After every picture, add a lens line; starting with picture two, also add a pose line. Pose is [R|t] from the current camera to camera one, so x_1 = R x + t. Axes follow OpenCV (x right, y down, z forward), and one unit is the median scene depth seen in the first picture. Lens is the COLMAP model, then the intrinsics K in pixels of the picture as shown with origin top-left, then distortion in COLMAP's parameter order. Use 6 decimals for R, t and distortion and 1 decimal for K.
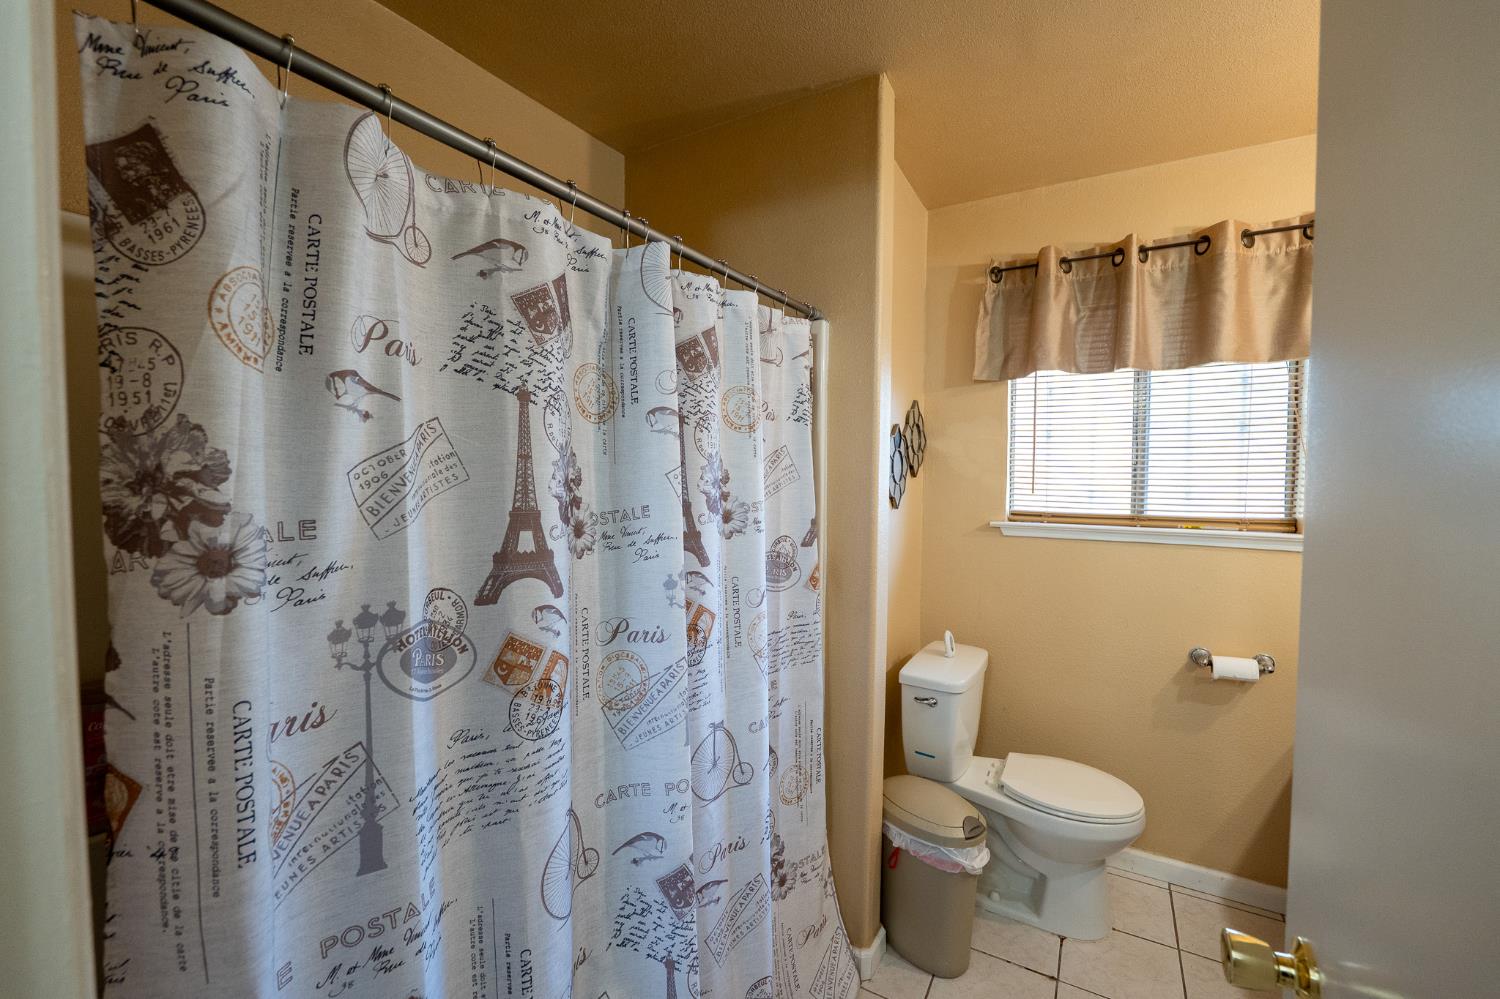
lens RADIAL K [[615.3, 0, 745.9], [0, 615.3, 497.0], [0, 0, 1]] dist [-0.014653, 0.001971]
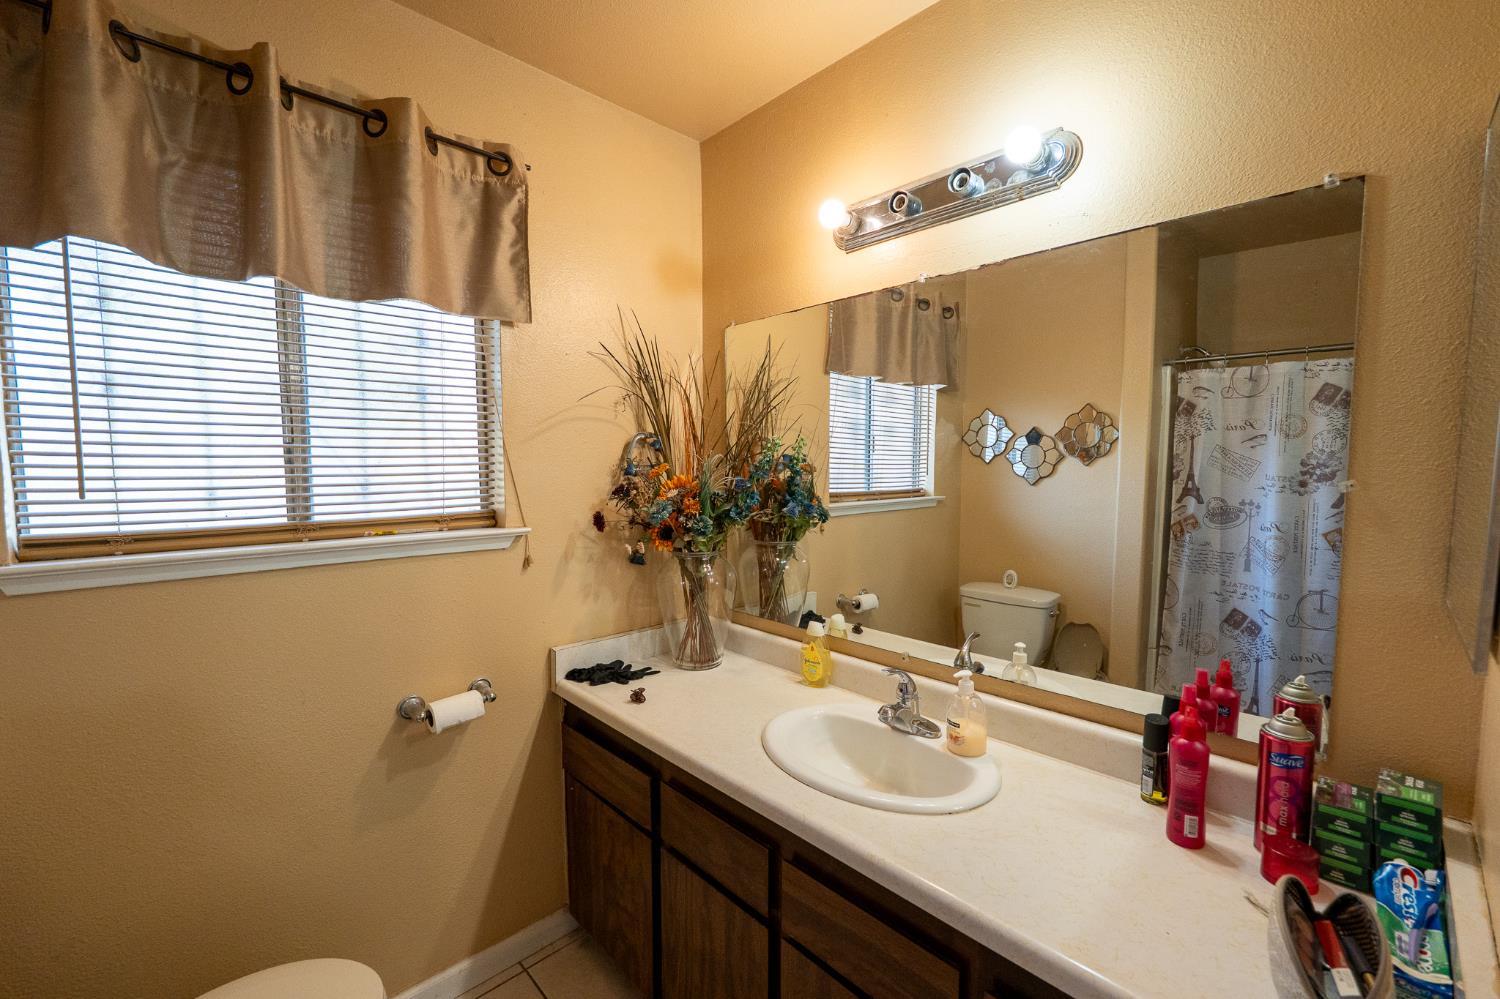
lens RADIAL K [[615.3, 0, 747.2], [0, 615.3, 505.4], [0, 0, 1]] dist [-0.014653, 0.001971]
pose [[0.266885, -0.067344, 0.961373, 0.164588], [0.048673, 0.997224, 0.056344, -0.001948], [-0.962498, 0.031756, 0.269422, 0.406235]]
